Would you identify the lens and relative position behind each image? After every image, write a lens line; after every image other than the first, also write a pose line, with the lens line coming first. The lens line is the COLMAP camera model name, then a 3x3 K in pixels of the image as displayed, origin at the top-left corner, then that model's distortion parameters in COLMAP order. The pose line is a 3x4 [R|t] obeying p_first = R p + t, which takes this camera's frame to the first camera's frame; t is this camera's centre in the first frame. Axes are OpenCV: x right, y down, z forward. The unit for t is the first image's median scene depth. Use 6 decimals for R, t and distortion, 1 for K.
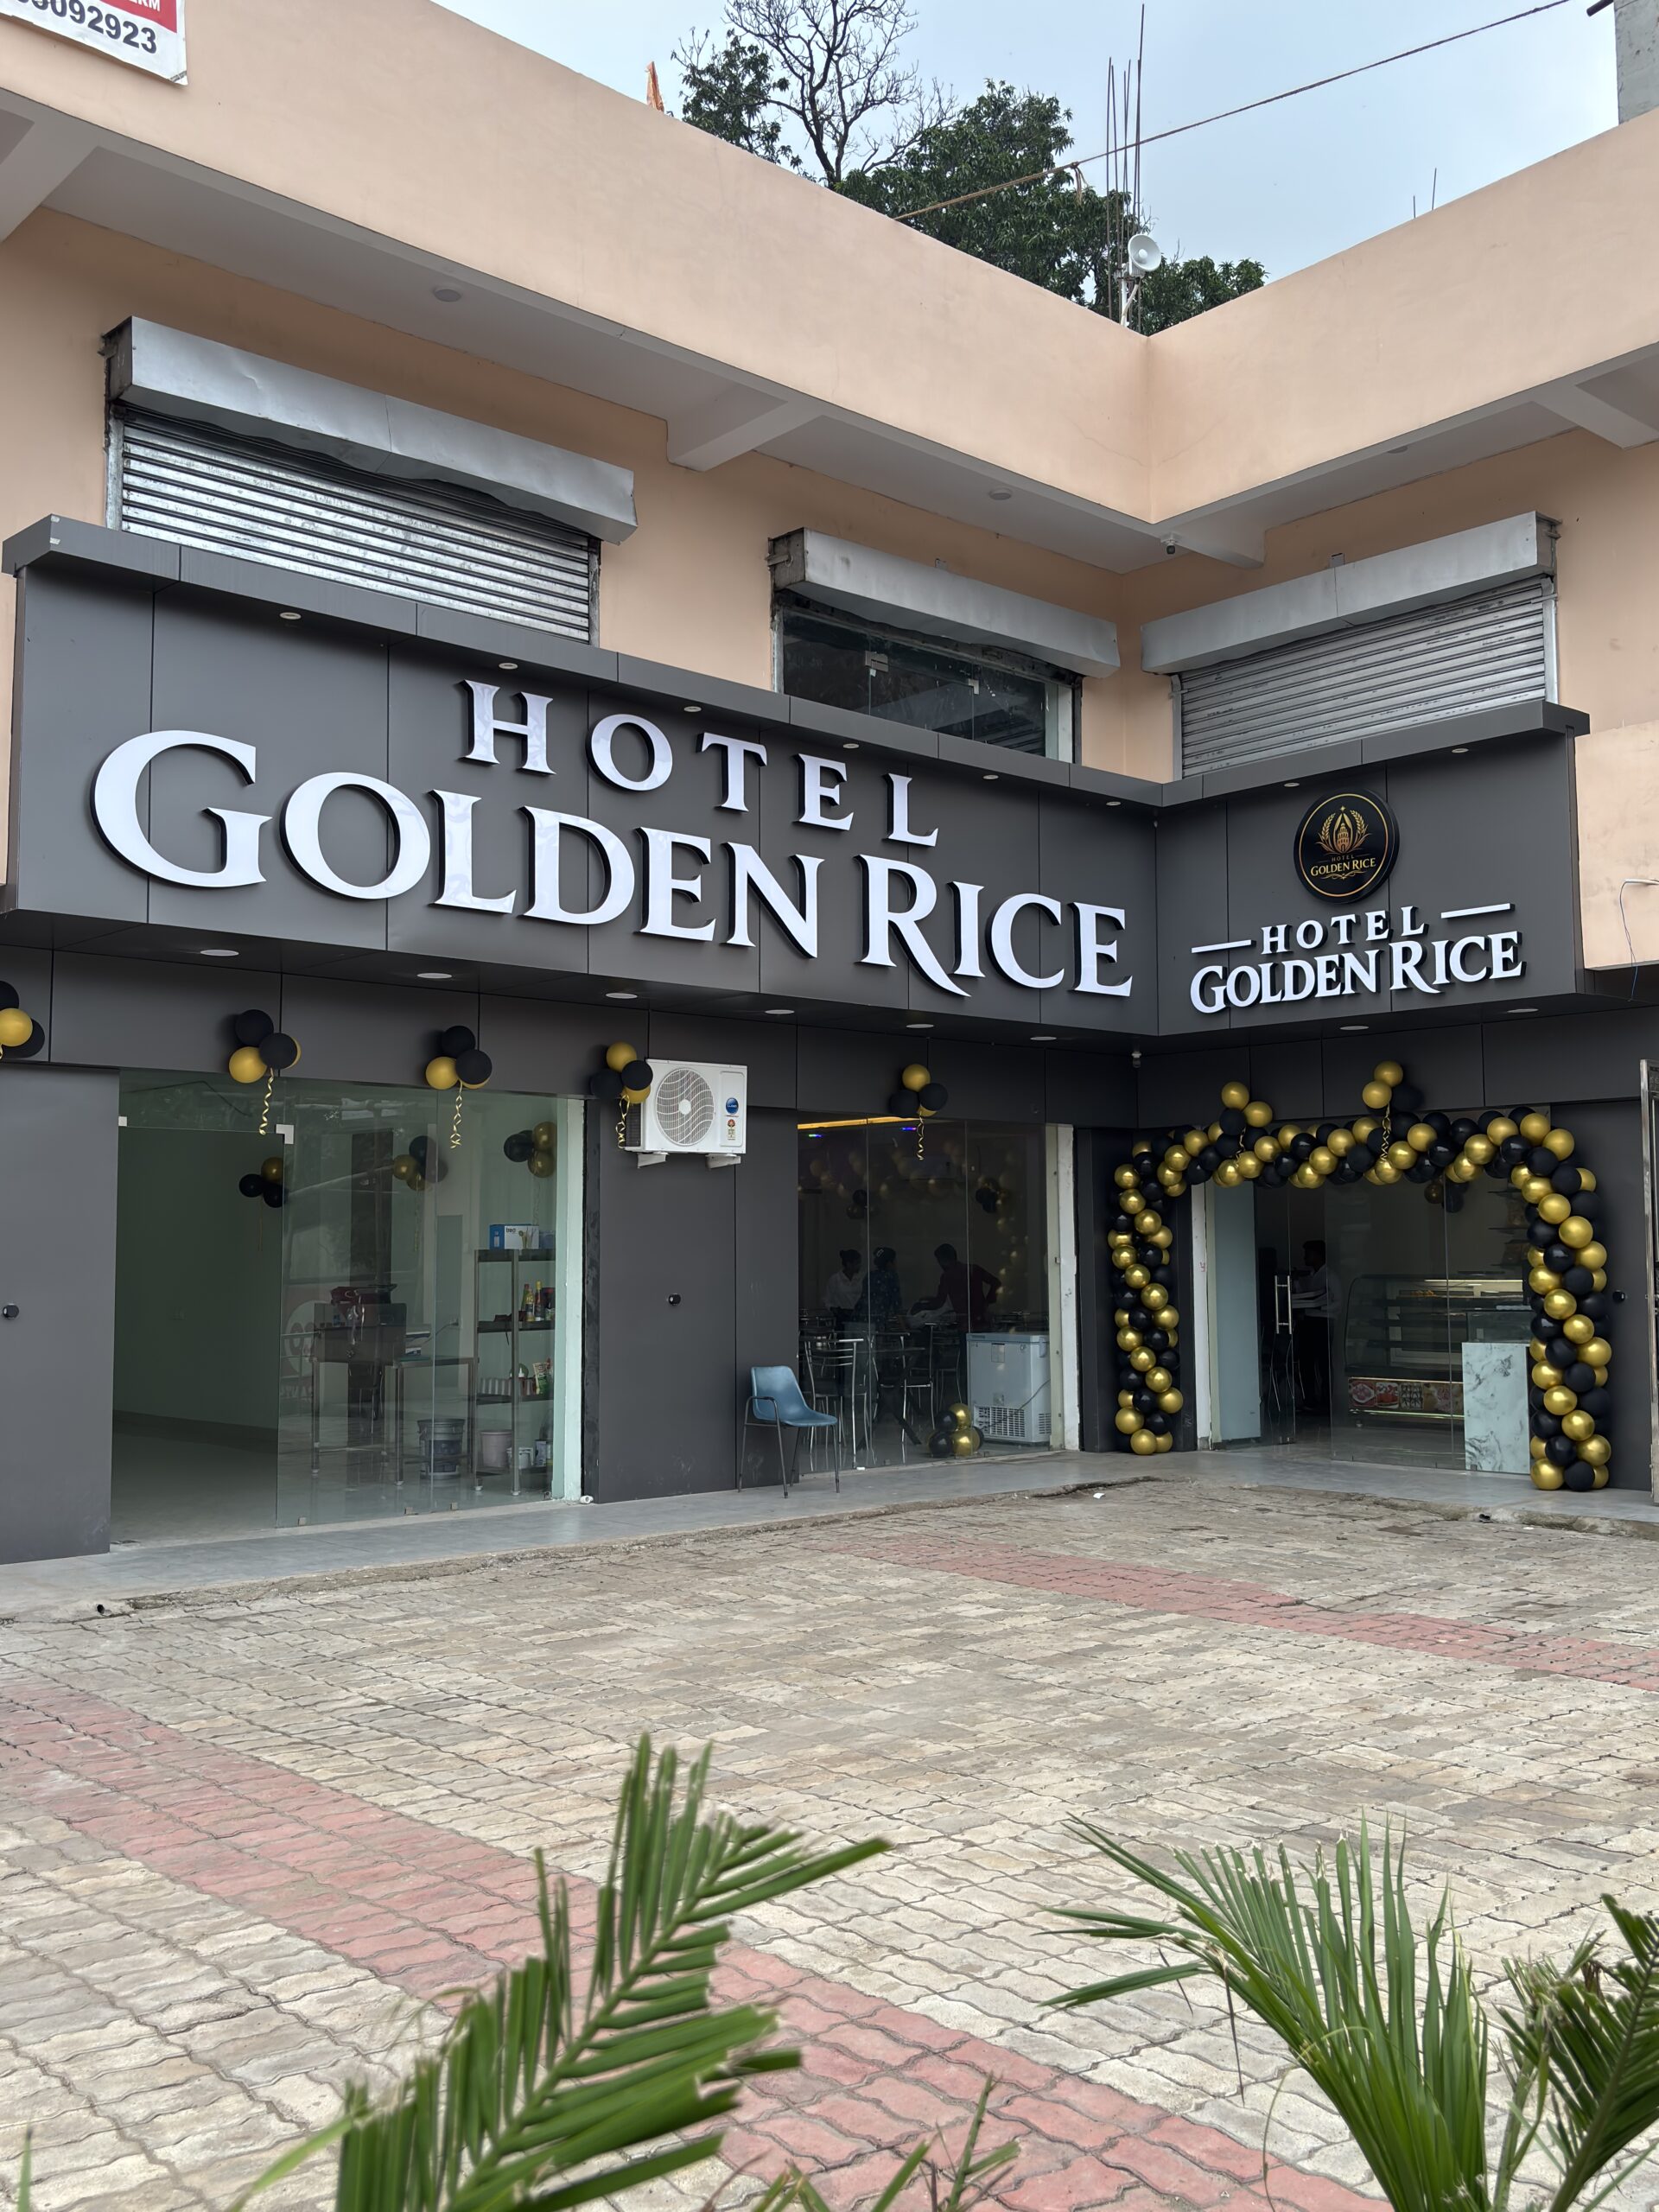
lens RADIAL K [[2084.9, 0, 782.2], [0, 2084.9, 1074.2], [0, 0, 1]] dist [0.115592, -0.198622]
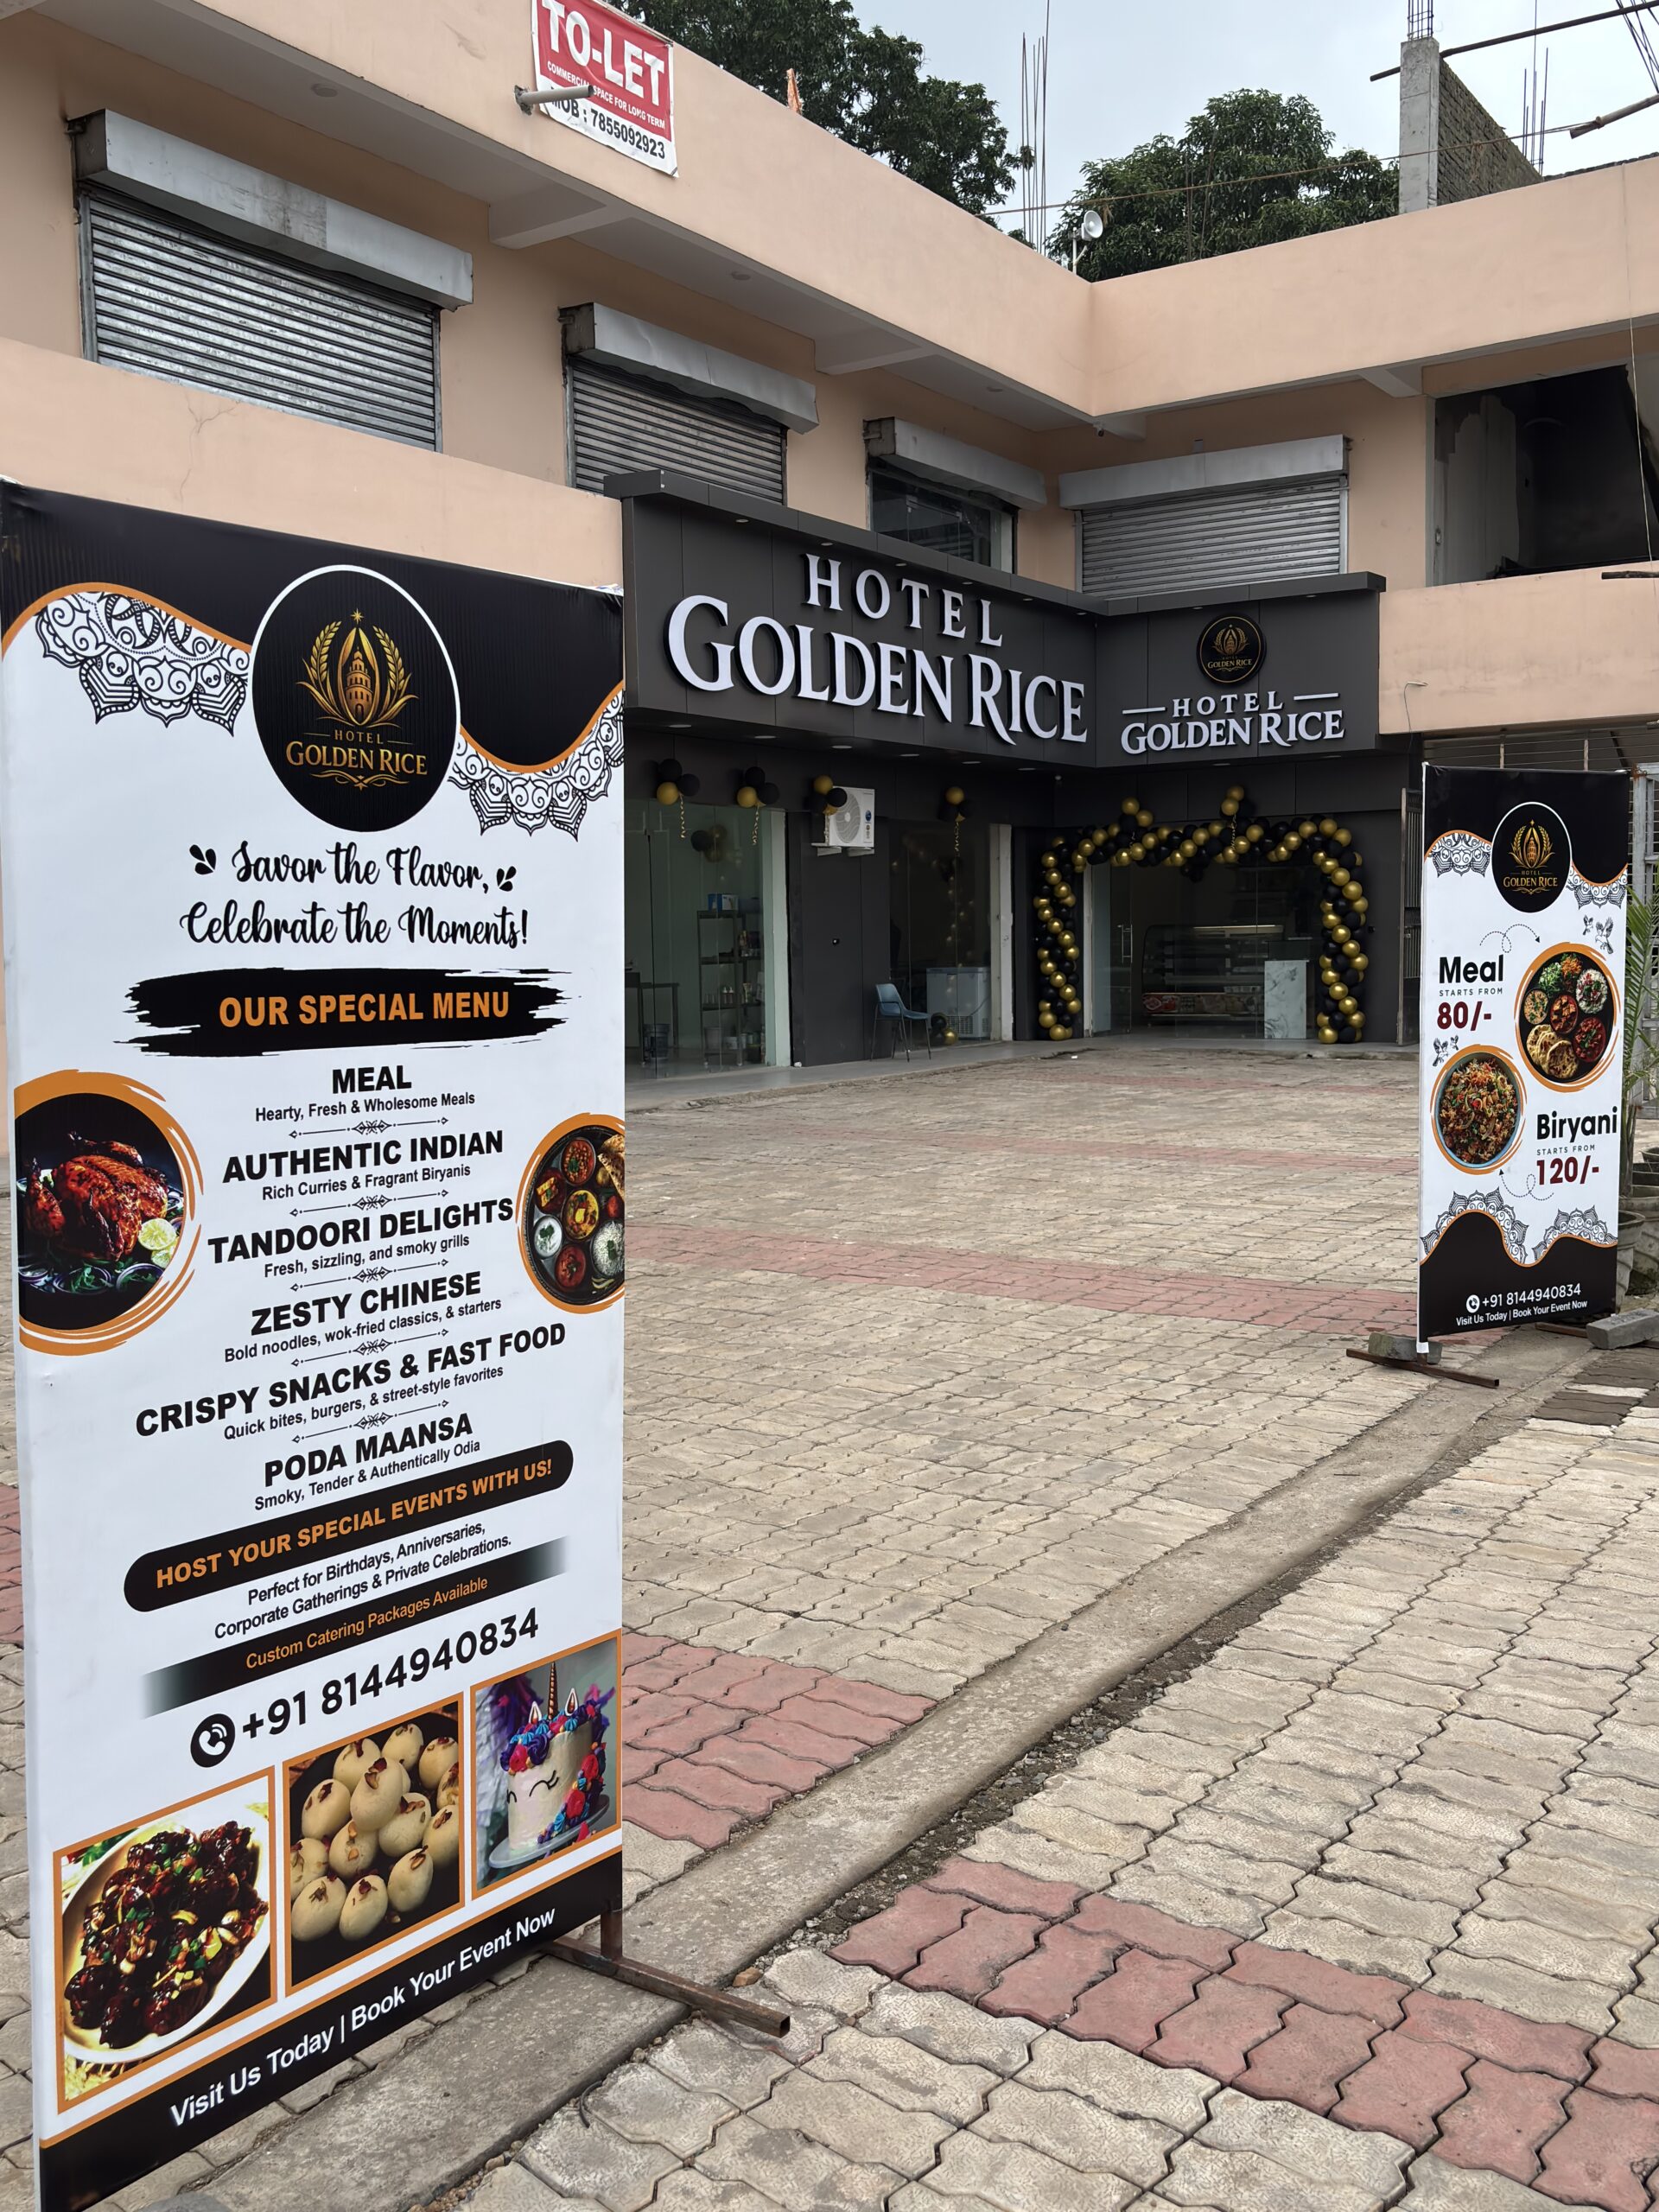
lens RADIAL K [[2086.2, 0, 829.5], [0, 2086.2, 1106.0], [0, 0, 1]] dist [0.130608, -0.357026]
pose [[0.963014, -0.035716, 0.267072, -0.467211], [-0.009648, 0.985970, 0.166644, -0.030443], [-0.269277, -0.163057, 0.949159, -0.492846]]
